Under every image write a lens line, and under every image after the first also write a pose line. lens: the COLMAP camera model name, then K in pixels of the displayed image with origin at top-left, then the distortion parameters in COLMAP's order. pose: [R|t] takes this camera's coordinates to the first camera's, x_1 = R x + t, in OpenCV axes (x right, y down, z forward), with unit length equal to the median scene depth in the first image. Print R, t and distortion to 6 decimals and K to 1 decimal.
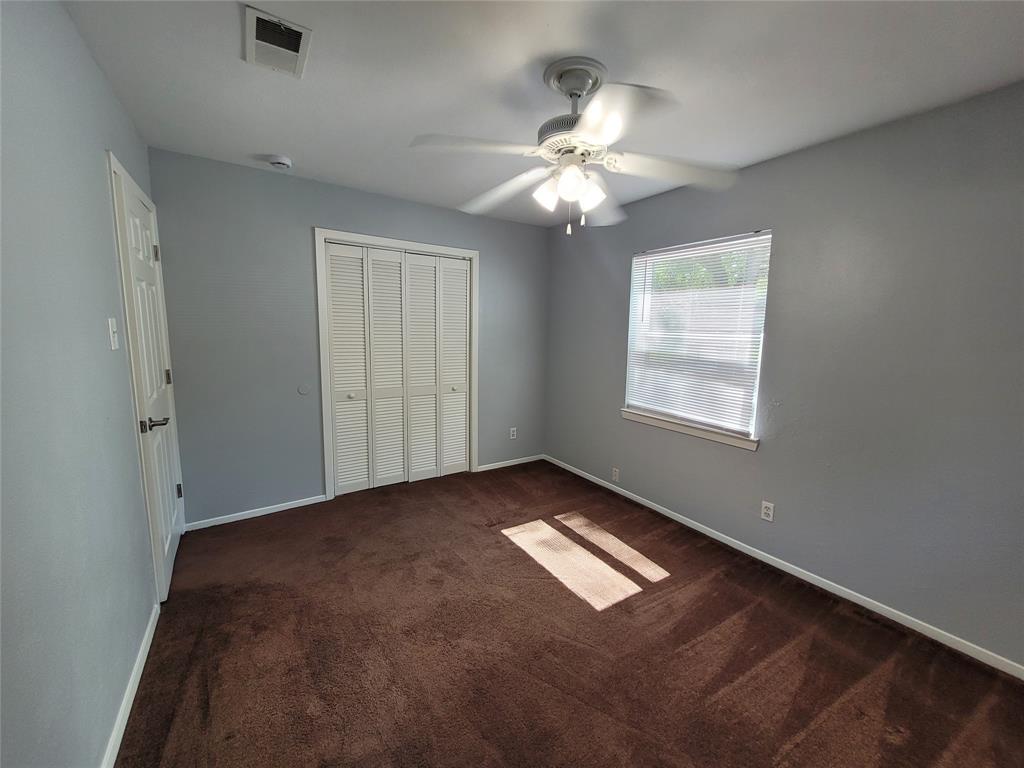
lens RADIAL K [[400.7, 0, 521.9], [0, 400.7, 379.1], [0, 0, 1]] dist [0.001933, -0.000473]
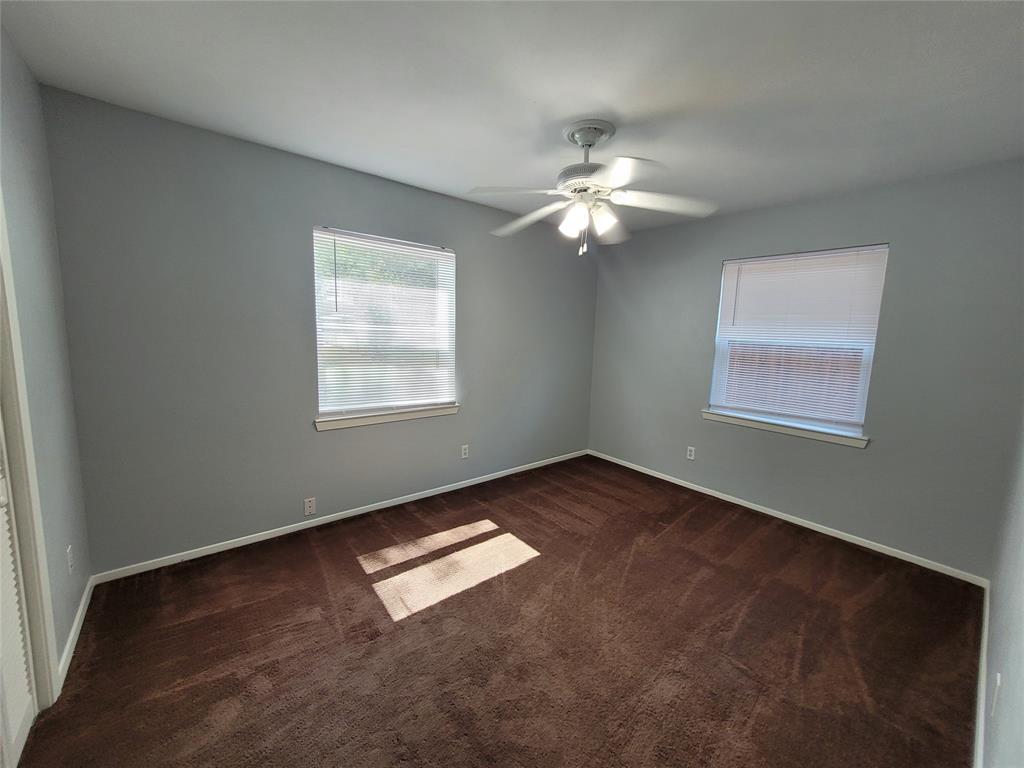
lens RADIAL K [[400.7, 0, 521.9], [0, 400.7, 379.1], [0, 0, 1]] dist [0.001933, -0.000473]
pose [[-0.098805, -0.153323, 0.983224, -0.698094], [0.089260, 0.982710, 0.162212, -0.123940], [-0.991096, 0.103790, -0.083411, 0.810283]]
